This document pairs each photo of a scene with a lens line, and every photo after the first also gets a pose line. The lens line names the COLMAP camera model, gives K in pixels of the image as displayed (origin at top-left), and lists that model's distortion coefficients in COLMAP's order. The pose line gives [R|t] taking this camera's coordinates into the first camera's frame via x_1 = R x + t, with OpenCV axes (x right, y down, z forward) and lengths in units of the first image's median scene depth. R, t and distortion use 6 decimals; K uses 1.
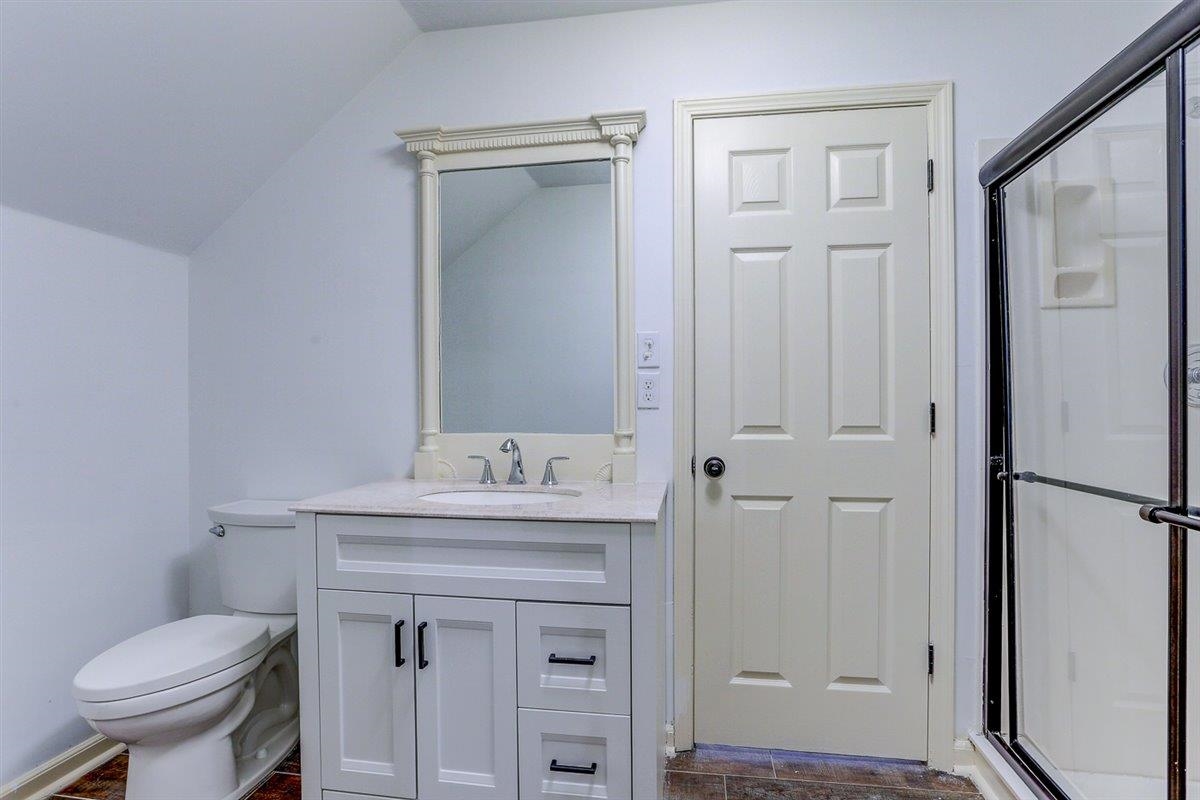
lens RADIAL K [[609.2, 0, 601.7], [0, 609.2, 400.4], [0, 0, 1]] dist [-0.008049, -0.000201]
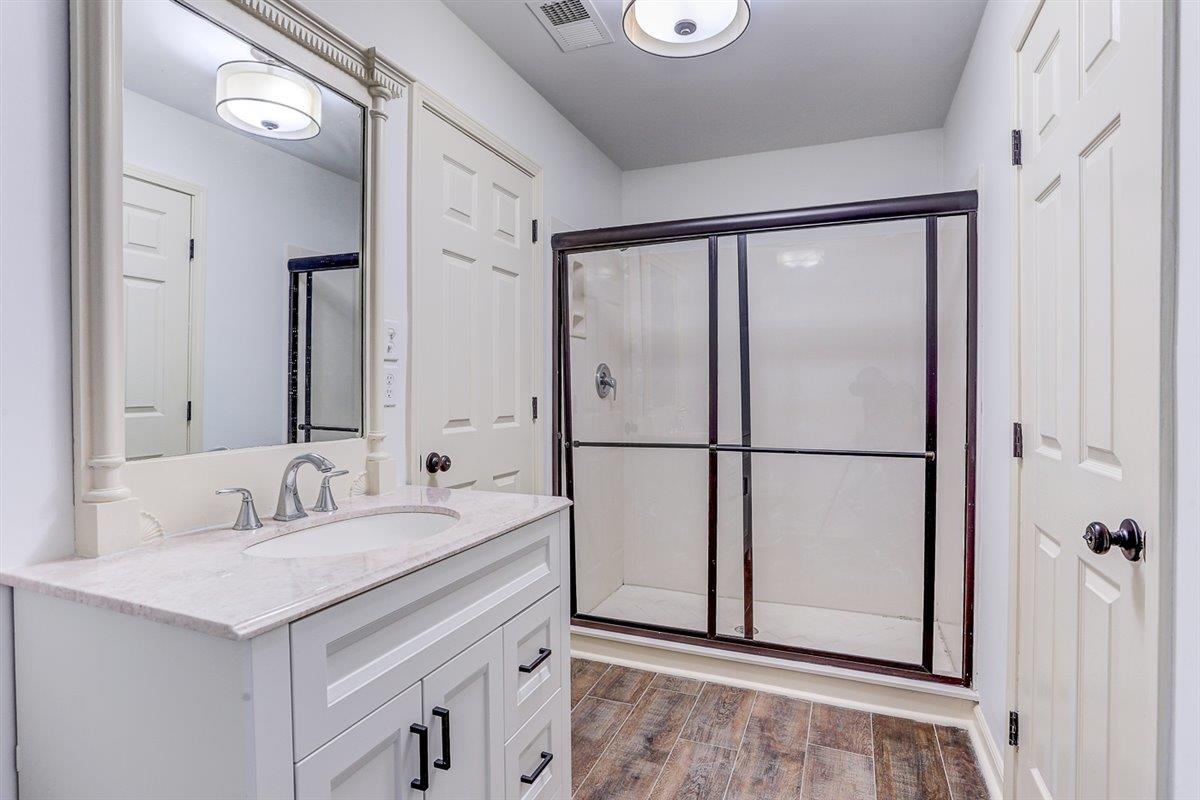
lens RADIAL K [[609.2, 0, 597.0], [0, 609.2, 397.9], [0, 0, 1]] dist [-0.008049, -0.000201]
pose [[0.256558, -0.012035, 0.966454, -0.726391], [-0.004354, 0.999898, 0.013608, -0.012665], [-0.966519, -0.007699, 0.256479, 0.489283]]
